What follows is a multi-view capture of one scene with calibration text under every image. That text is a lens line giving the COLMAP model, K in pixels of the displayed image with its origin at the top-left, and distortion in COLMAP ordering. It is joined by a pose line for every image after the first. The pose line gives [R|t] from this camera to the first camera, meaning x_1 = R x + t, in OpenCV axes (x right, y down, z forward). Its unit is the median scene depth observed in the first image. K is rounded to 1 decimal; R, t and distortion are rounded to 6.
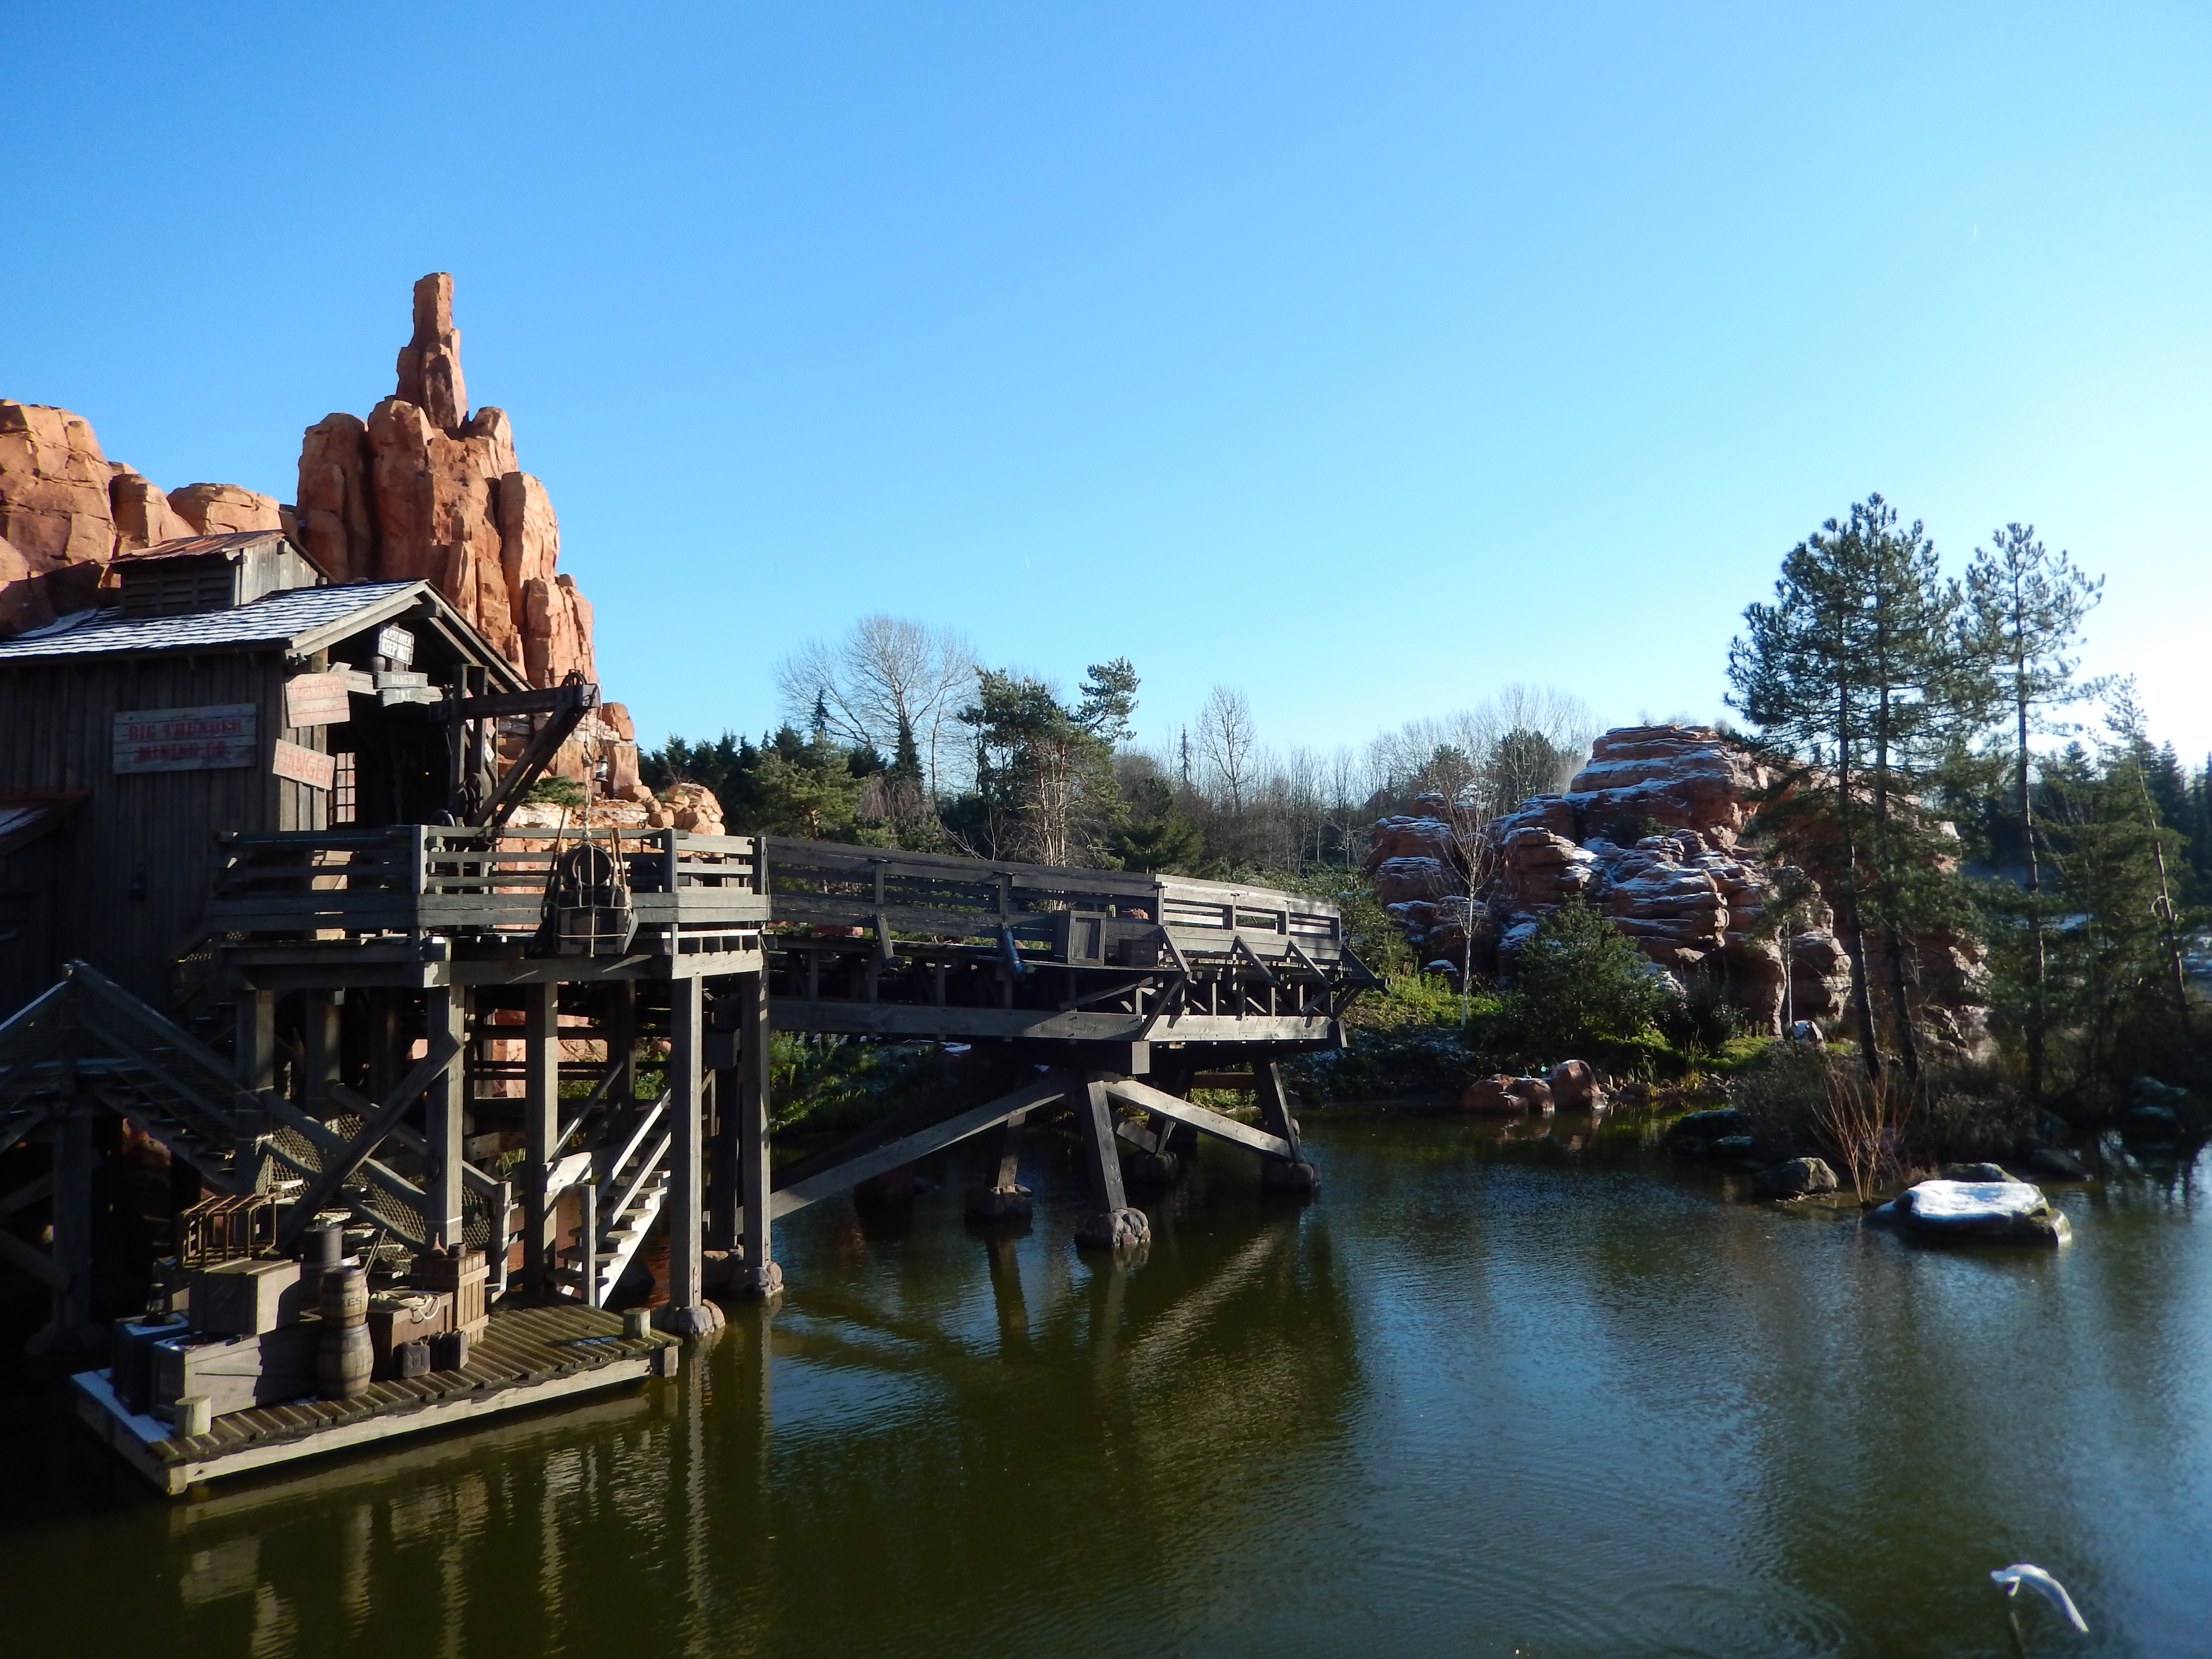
lens RADIAL K [[1663.2, 0, 1100.1], [0, 1663.2, 780.6], [0, 0, 1]] dist [-0.005497, -0.004172]
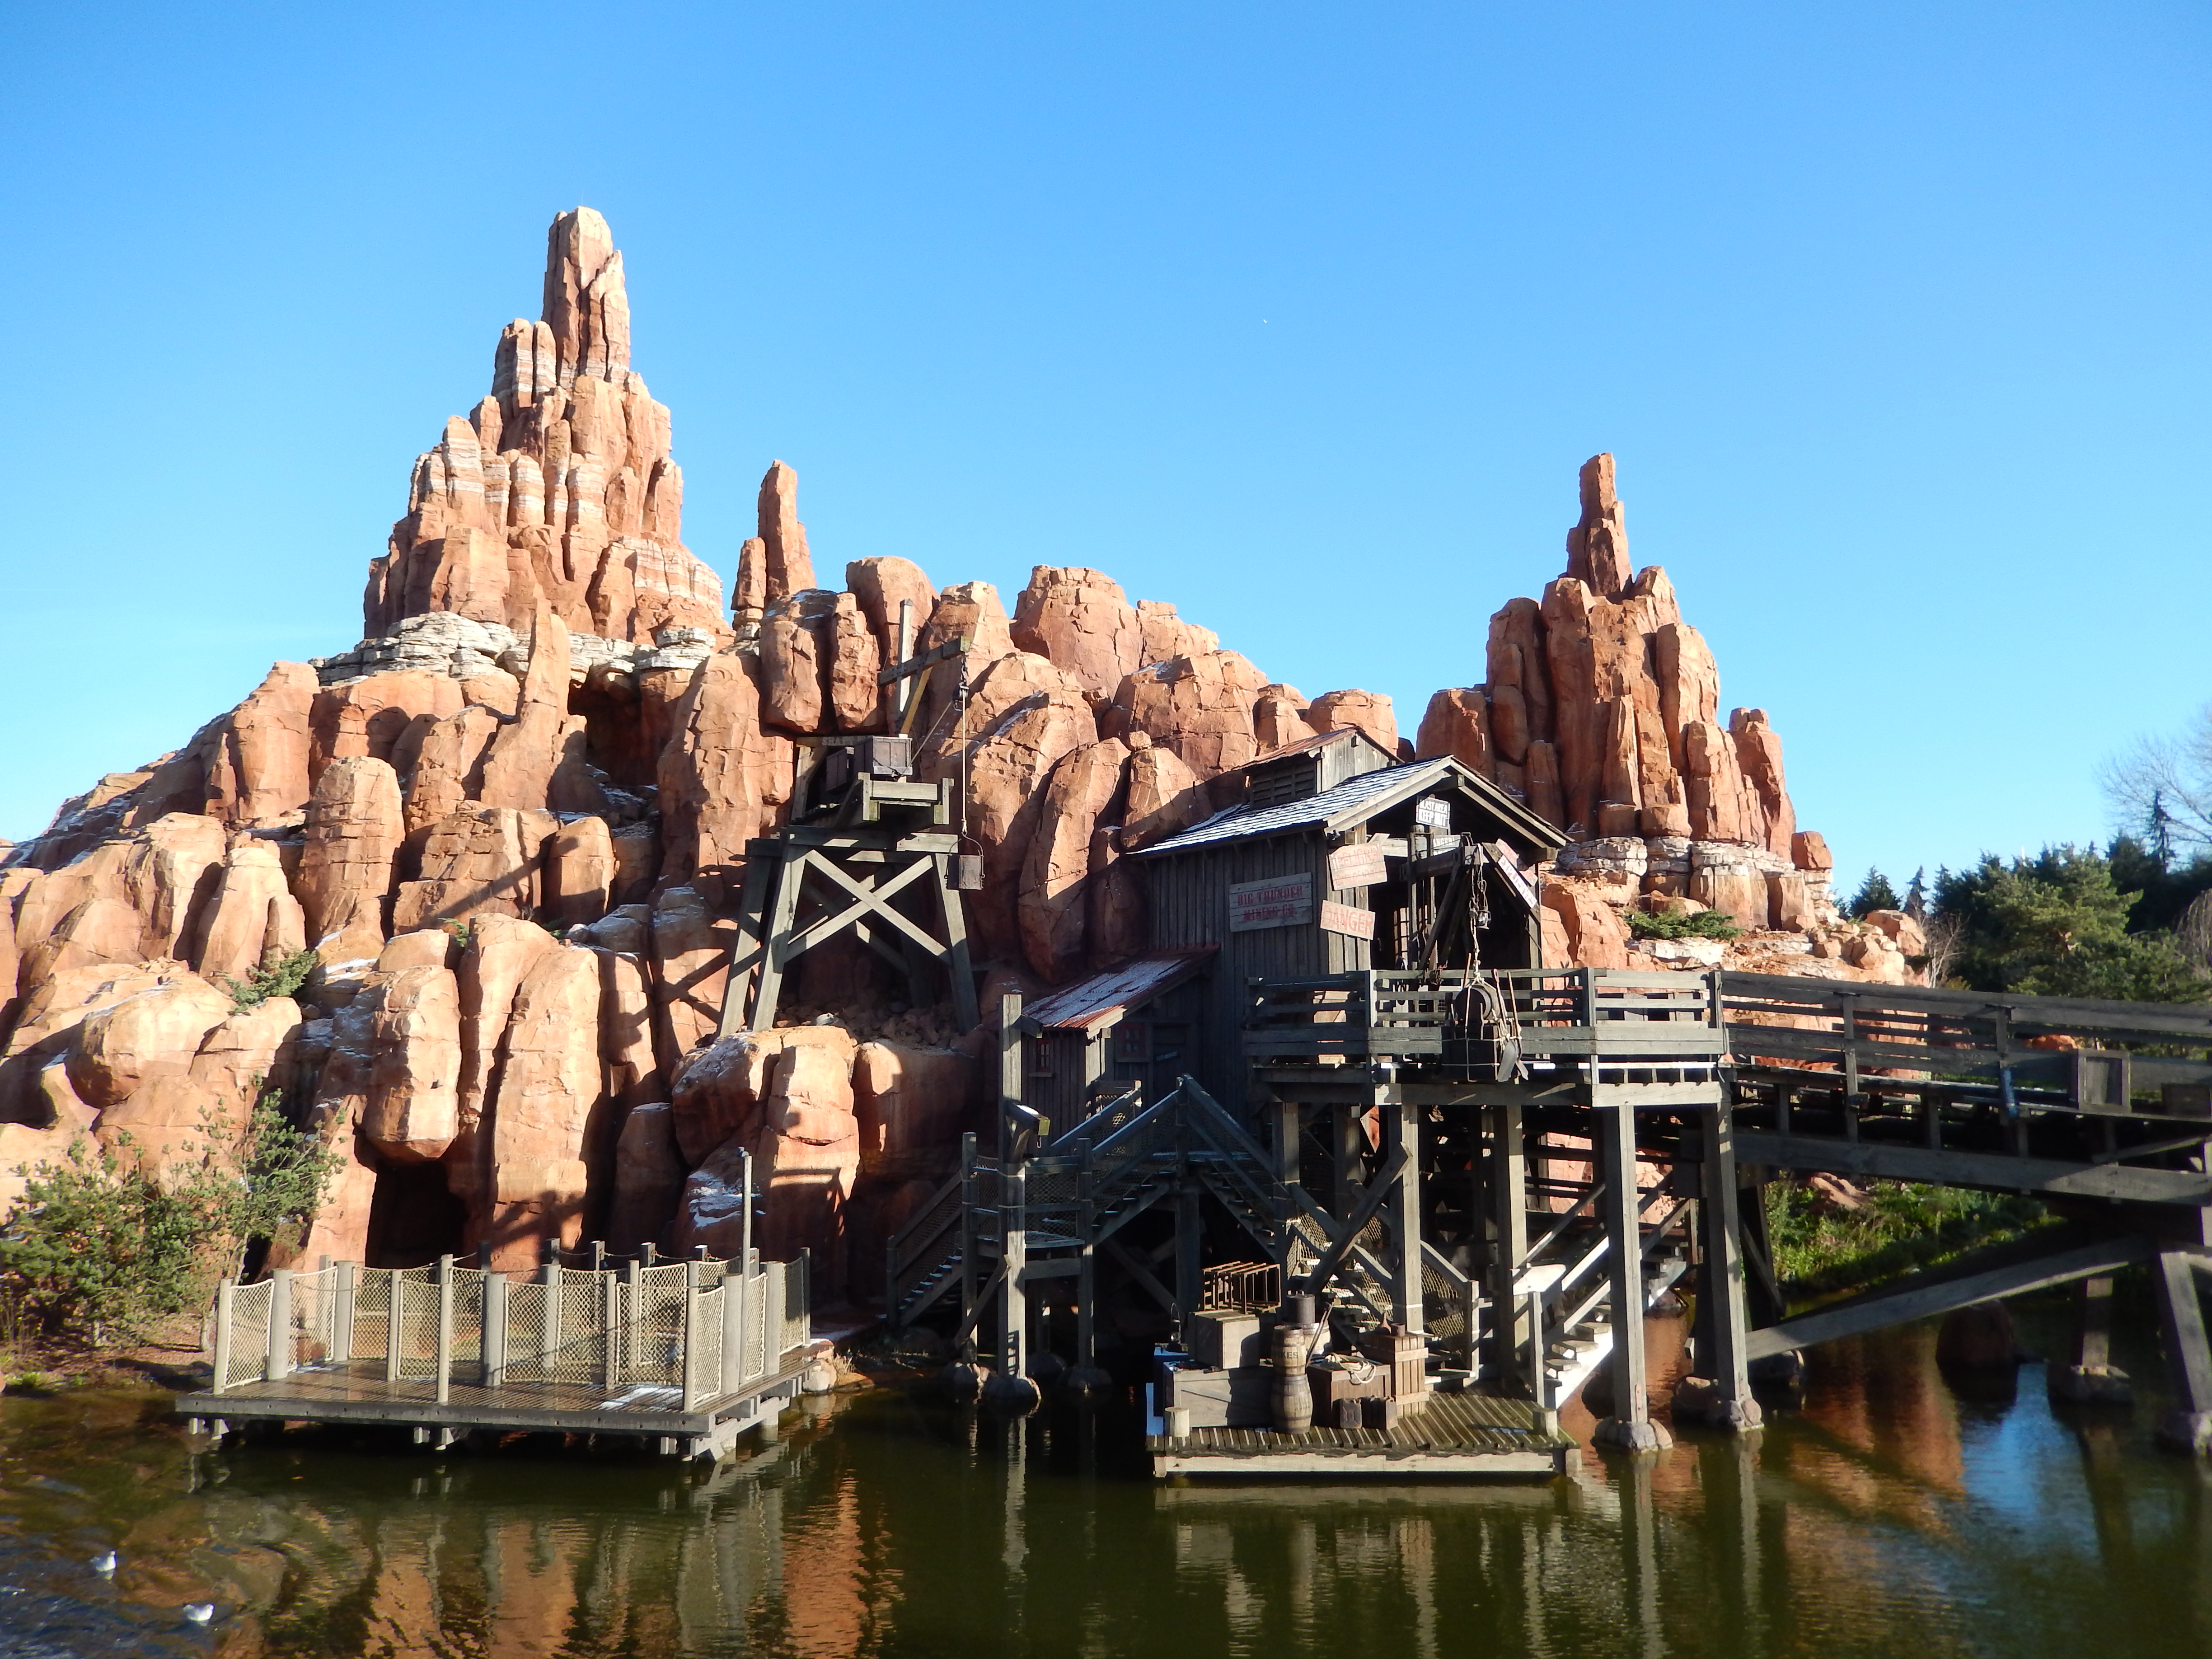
lens RADIAL K [[1643.8, 0, 1099.0], [0, 1643.8, 807.1], [0, 0, 1]] dist [-0.004978, 0.009201]
pose [[0.711926, -0.082010, -0.697450, 0.224853], [0.039623, 0.996267, -0.076701, -0.006647], [0.701136, 0.026971, 0.712517, 0.000202]]
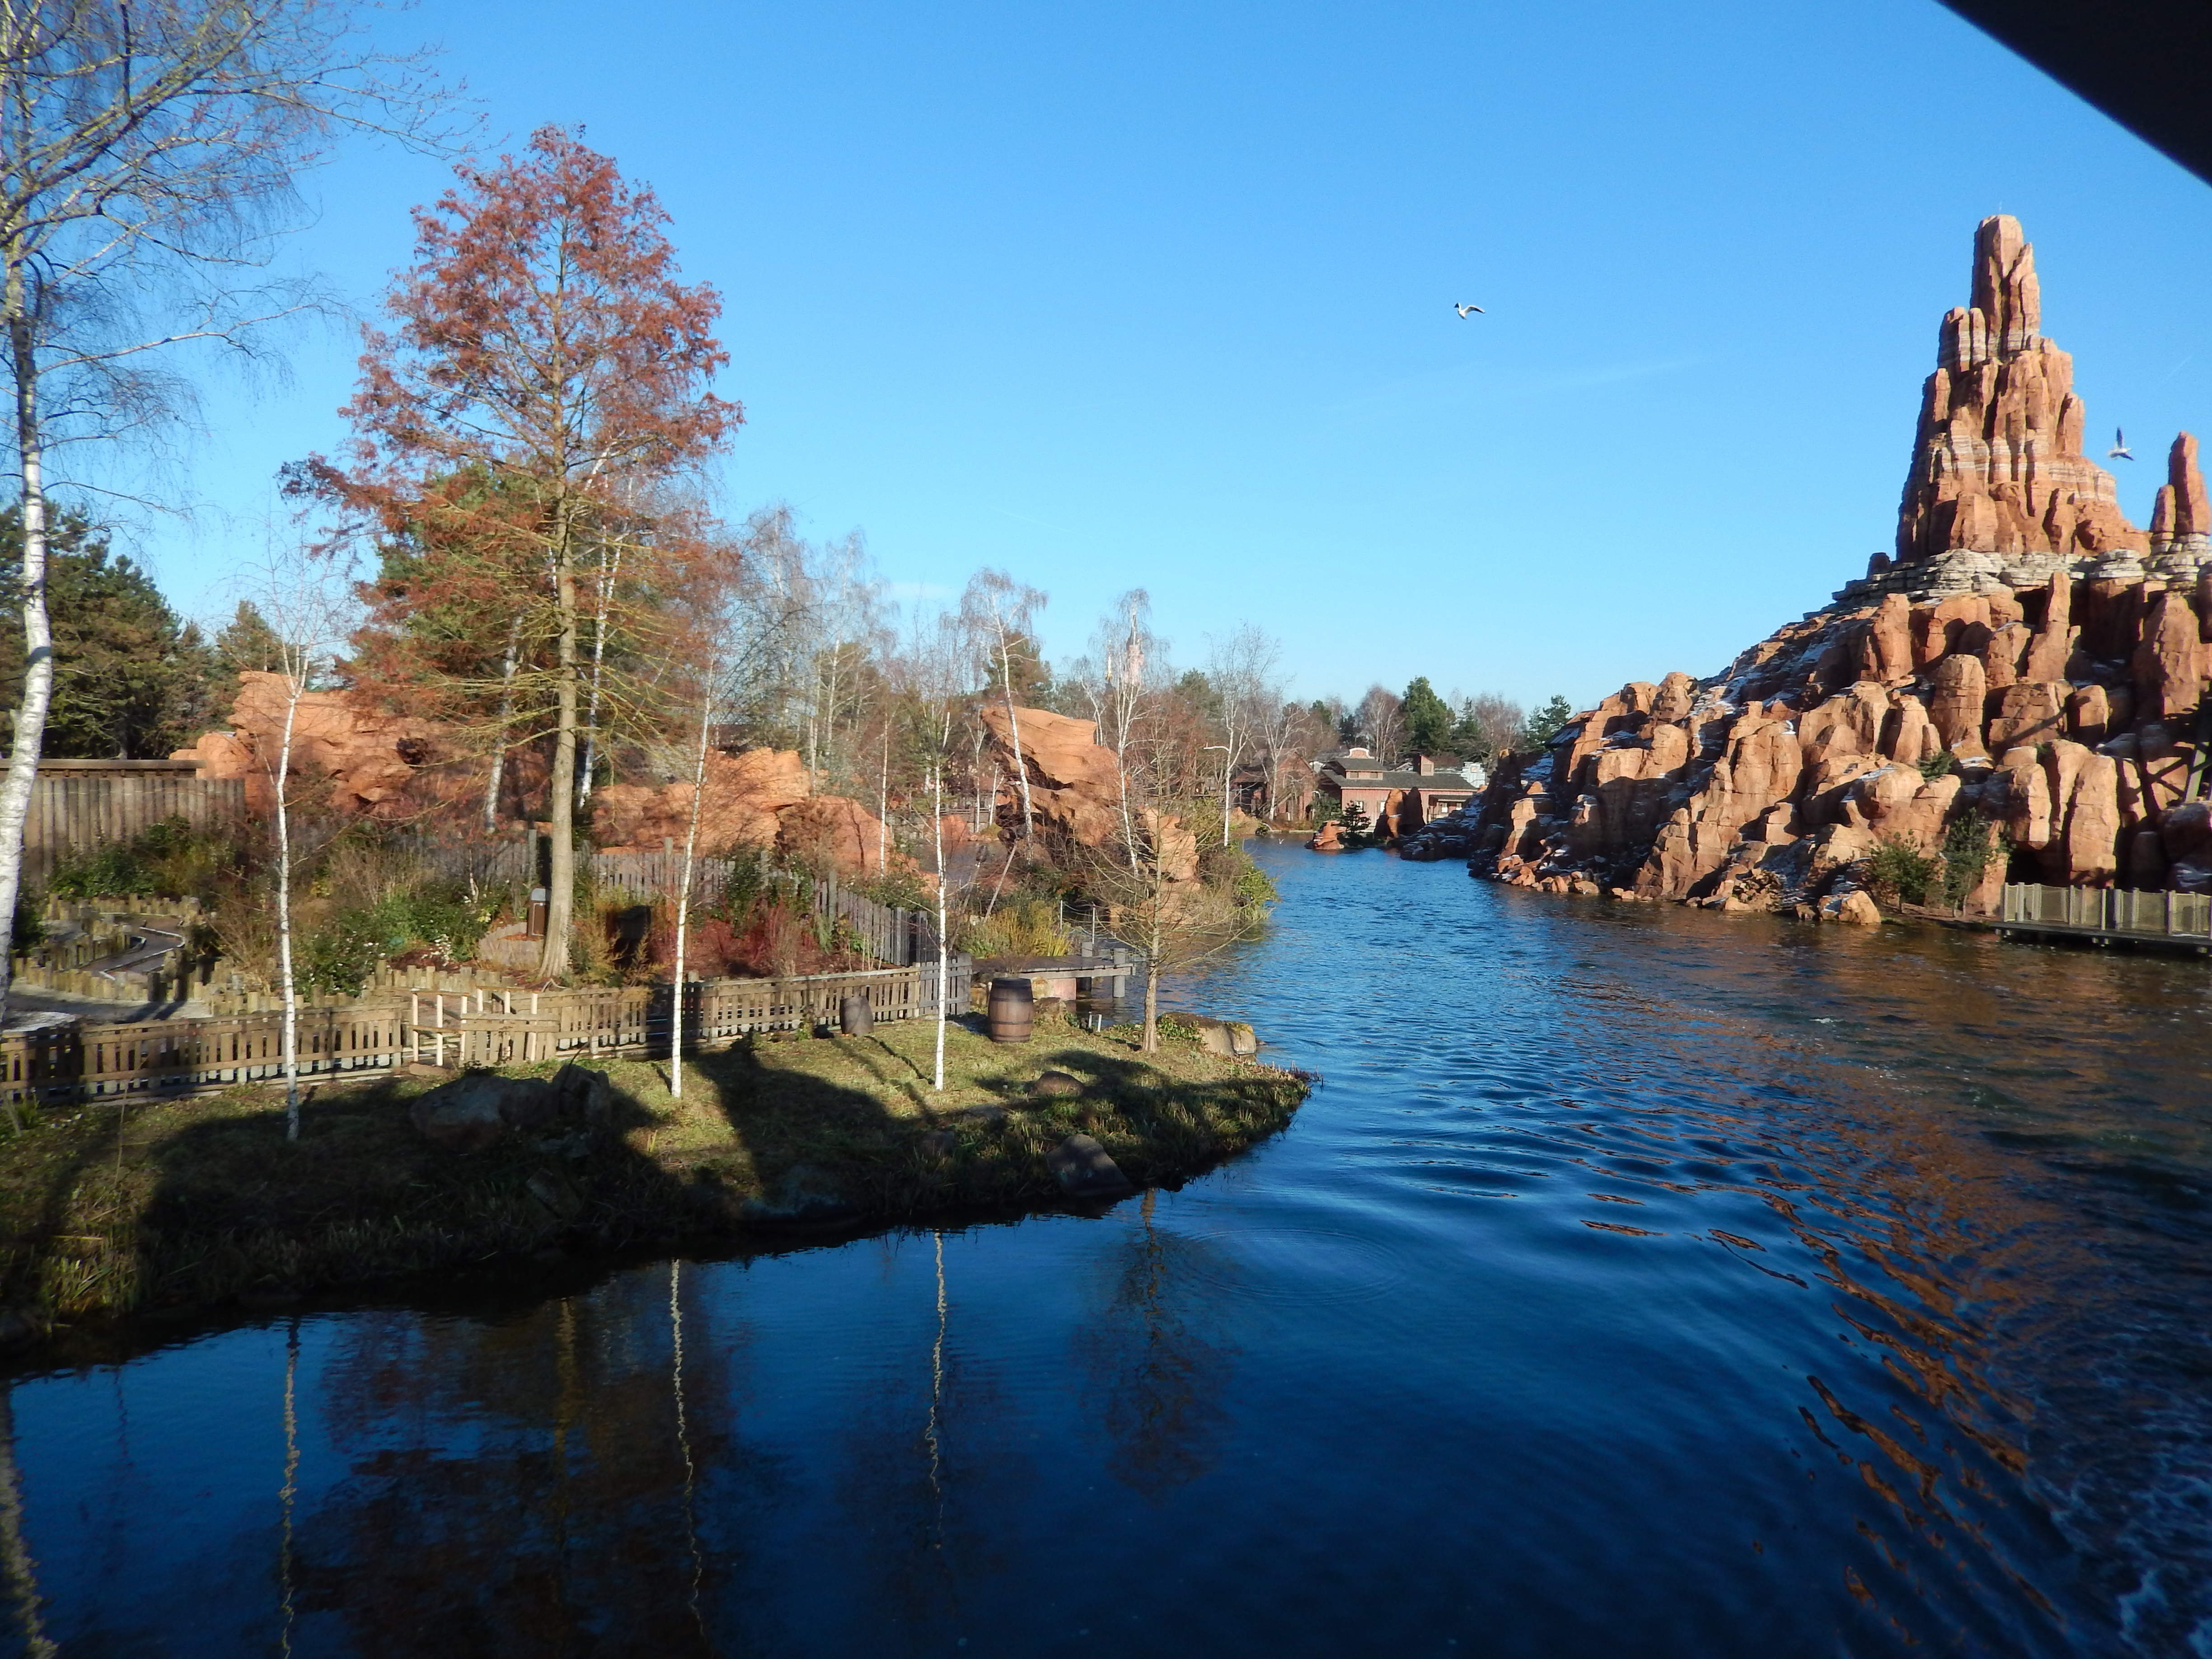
lens RADIAL K [[1572.1, 0, 1100.7], [0, 1572.1, 782.4], [0, 0, 1]] dist [-0.003555, -0.033116]
pose [[0.061062, 0.037317, -0.997436, 1.518659], [0.035256, 0.998597, 0.039519, -0.131847], [0.997511, -0.037579, 0.059661, -1.196644]]
